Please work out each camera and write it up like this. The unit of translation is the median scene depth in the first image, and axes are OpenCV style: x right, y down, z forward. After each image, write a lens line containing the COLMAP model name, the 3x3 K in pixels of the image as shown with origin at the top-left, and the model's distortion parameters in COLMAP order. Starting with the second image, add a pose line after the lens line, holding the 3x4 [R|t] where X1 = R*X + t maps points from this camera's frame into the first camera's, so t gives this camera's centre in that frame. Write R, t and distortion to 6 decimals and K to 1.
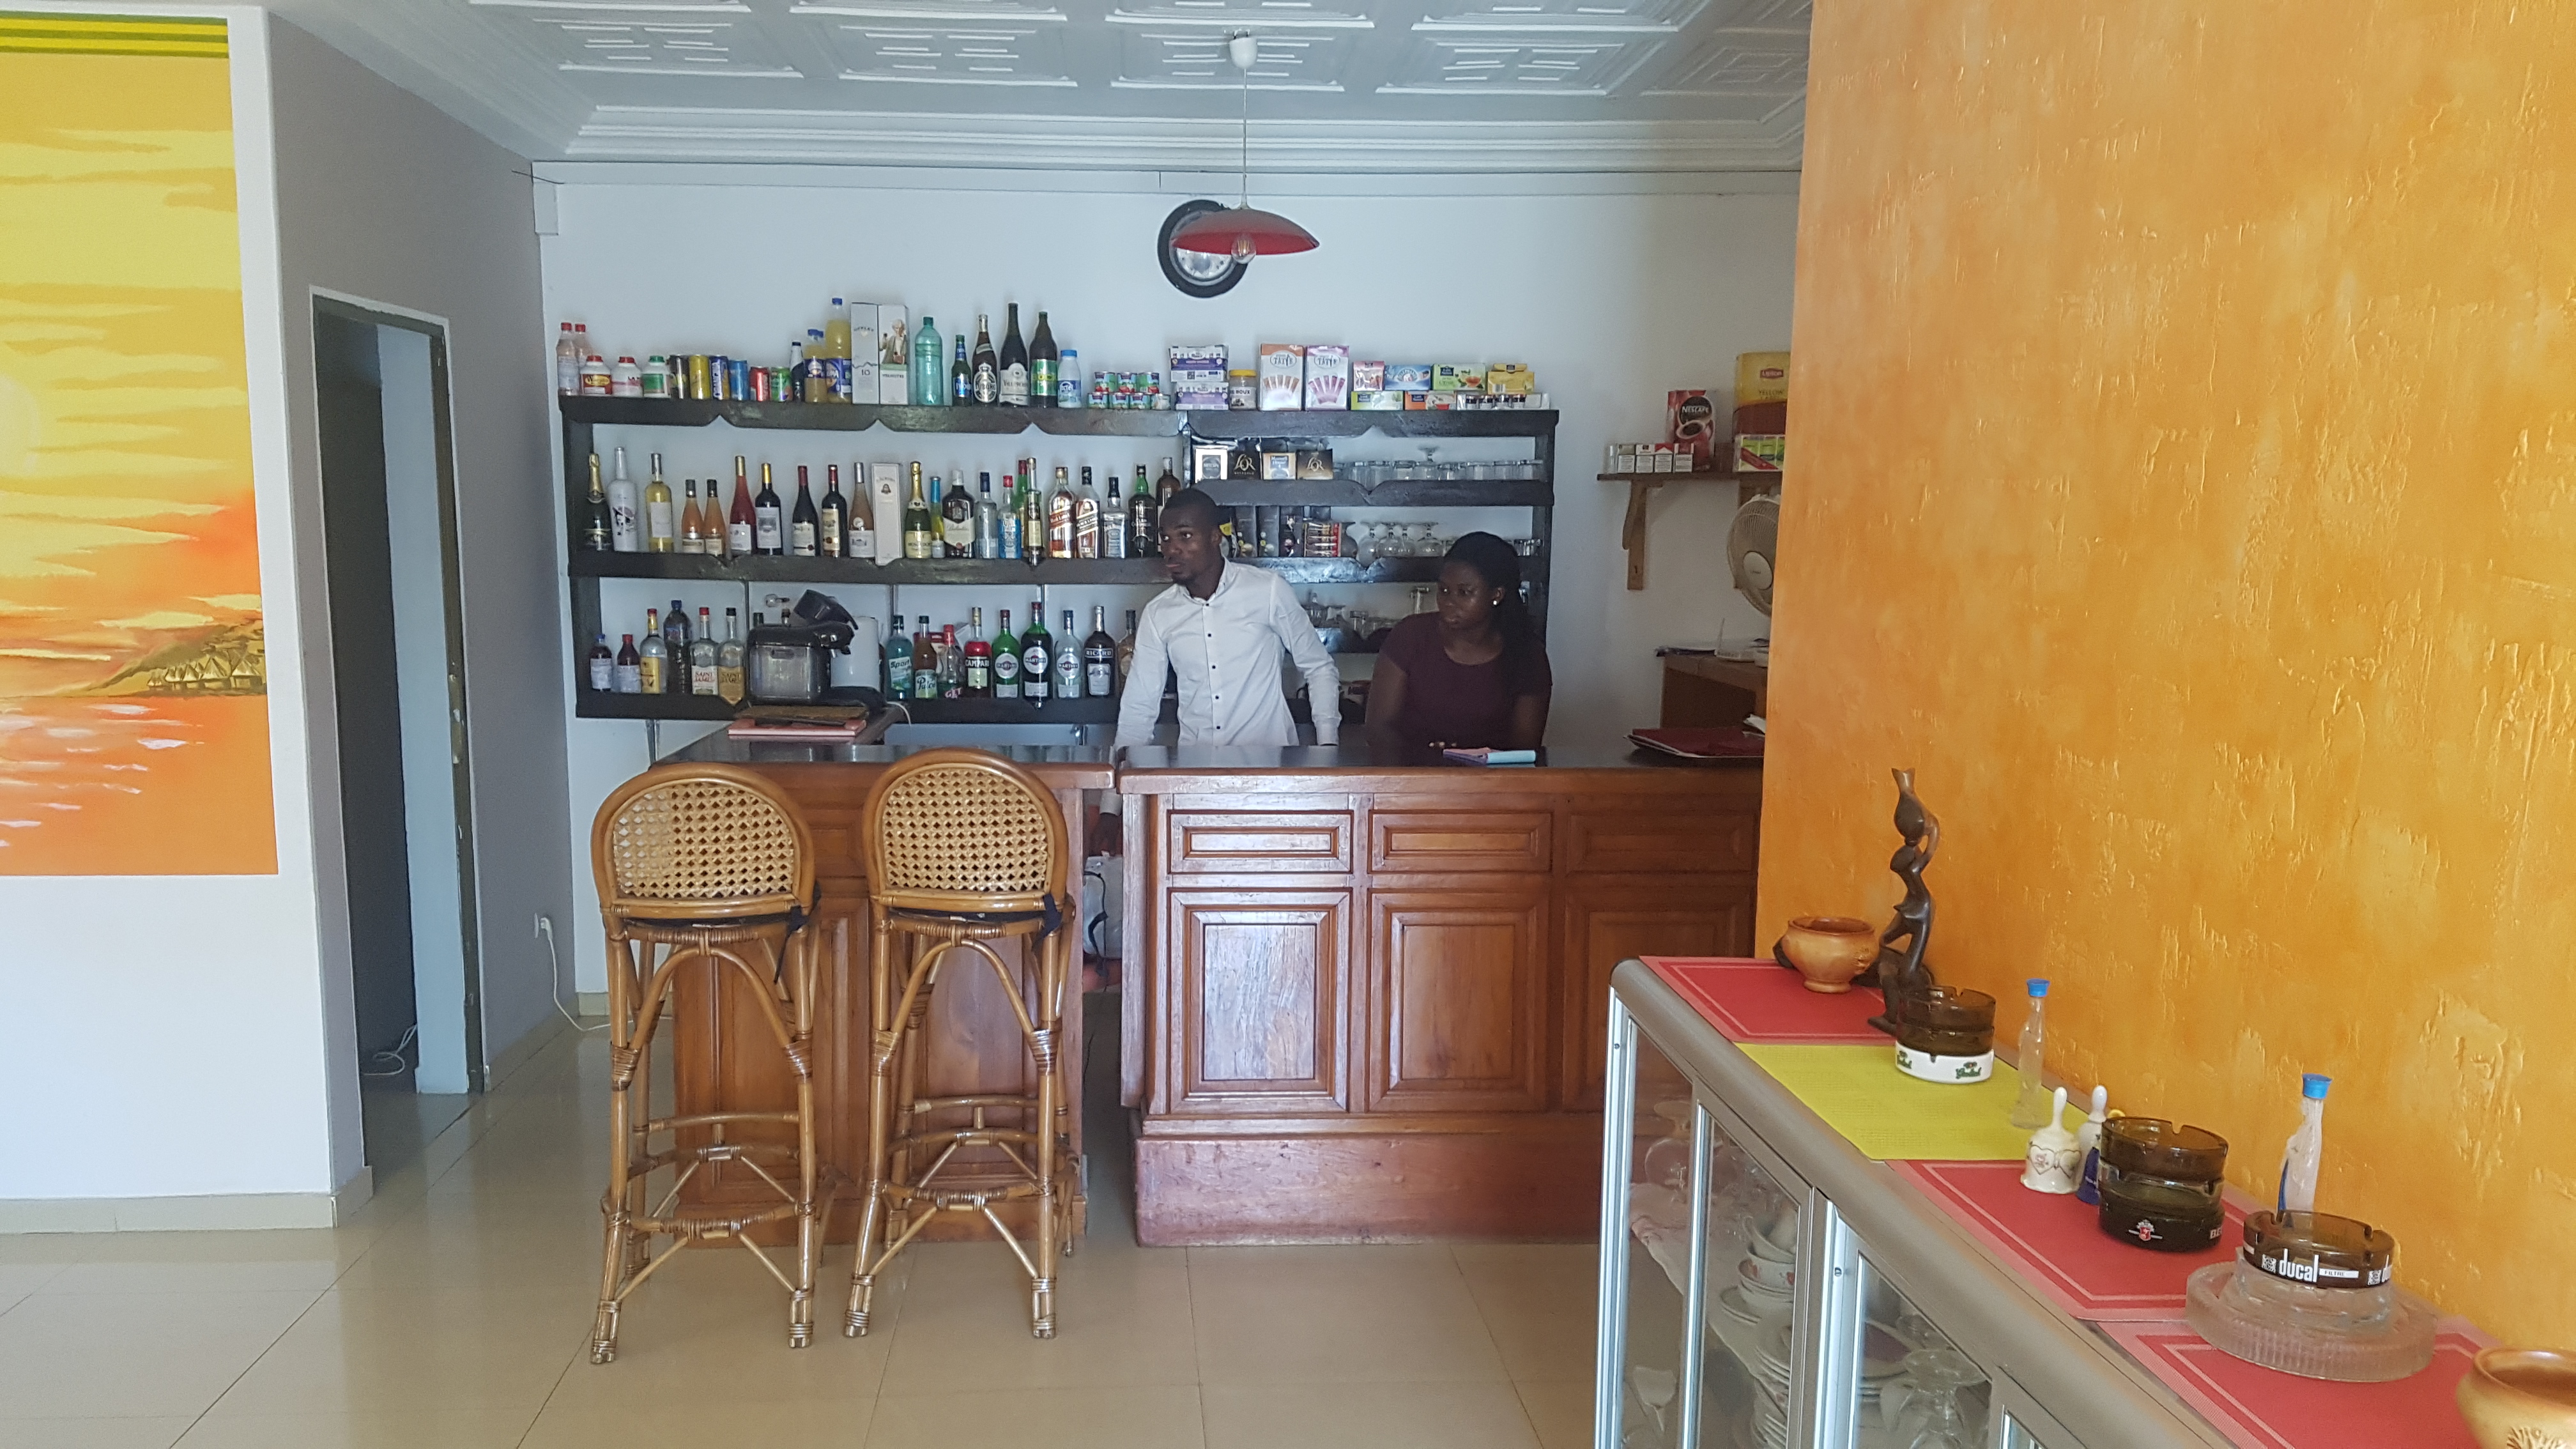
lens RADIAL K [[2014.6, 0, 1278.1], [0, 2014.6, 823.7], [0, 0, 1]] dist [0.138014, -0.211902]
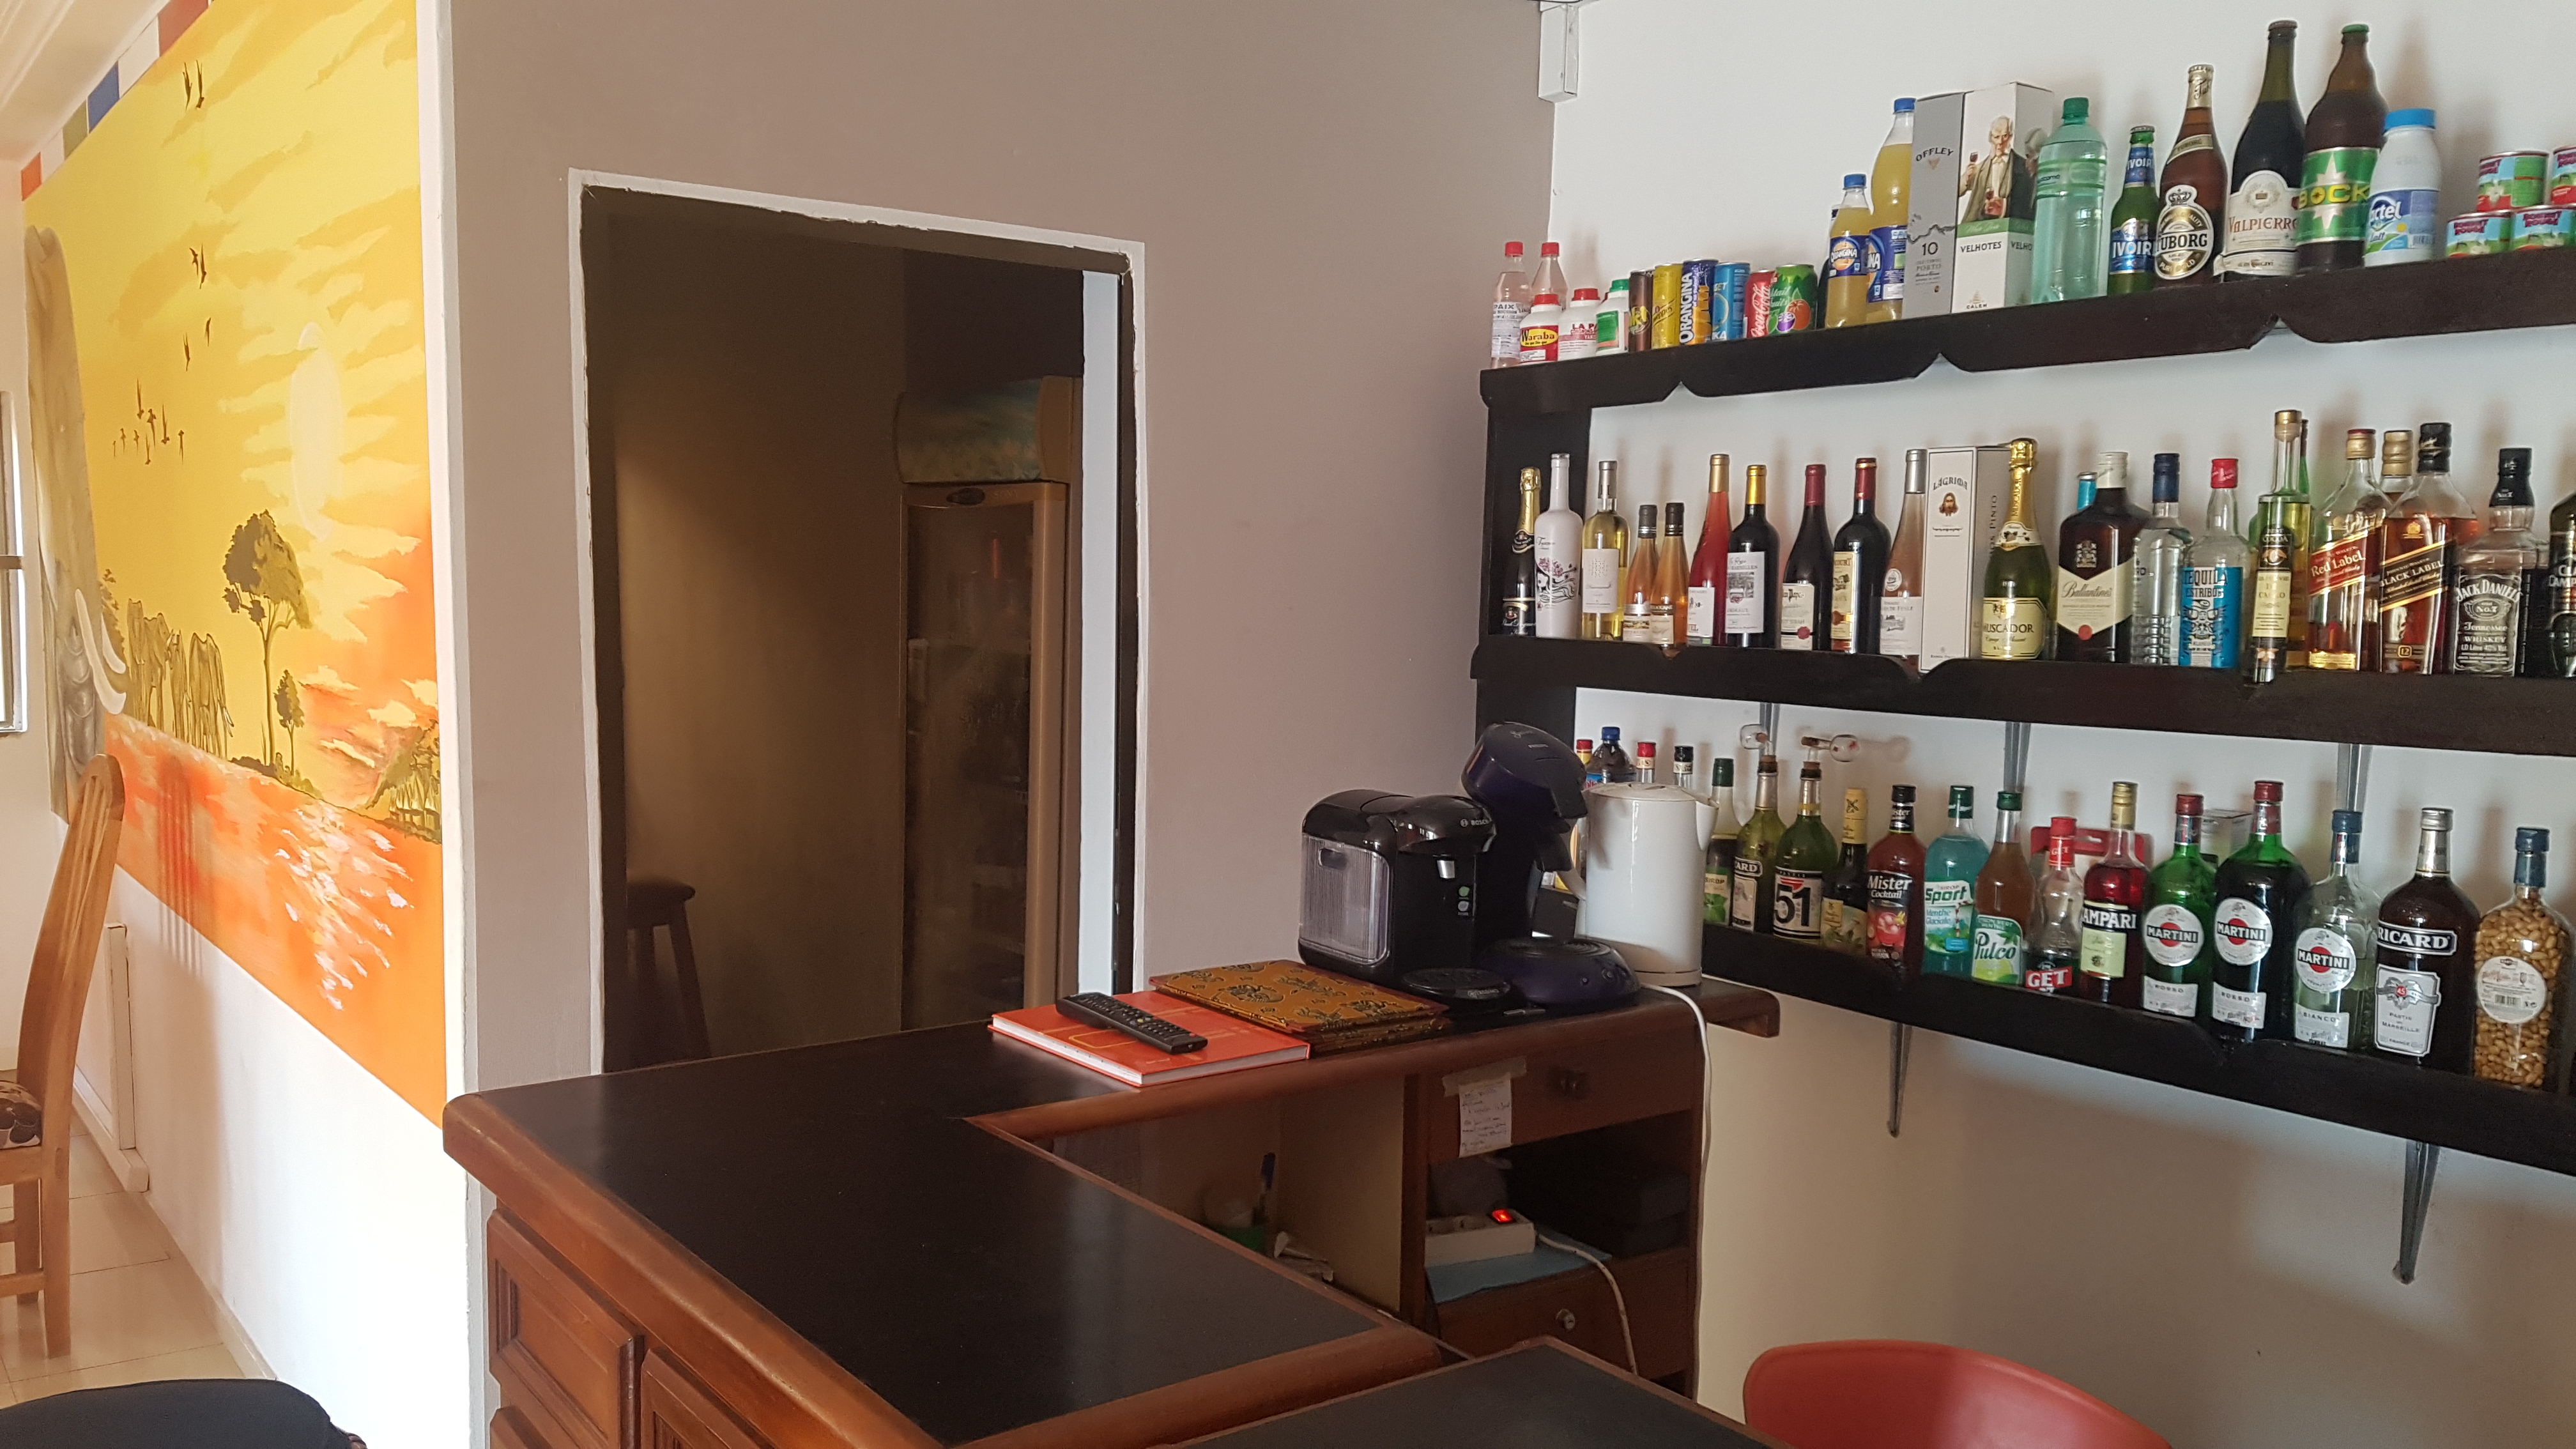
lens RADIAL K [[2014.6, 0, 1245.5], [0, 2014.6, 781.3], [0, 0, 1]] dist [0.138014, -0.211902]
pose [[0.534428, 0.084457, -0.840984, 0.106833], [-0.138747, 0.990264, 0.011278, -0.089172], [0.833748, 0.110656, 0.540943, 0.640060]]
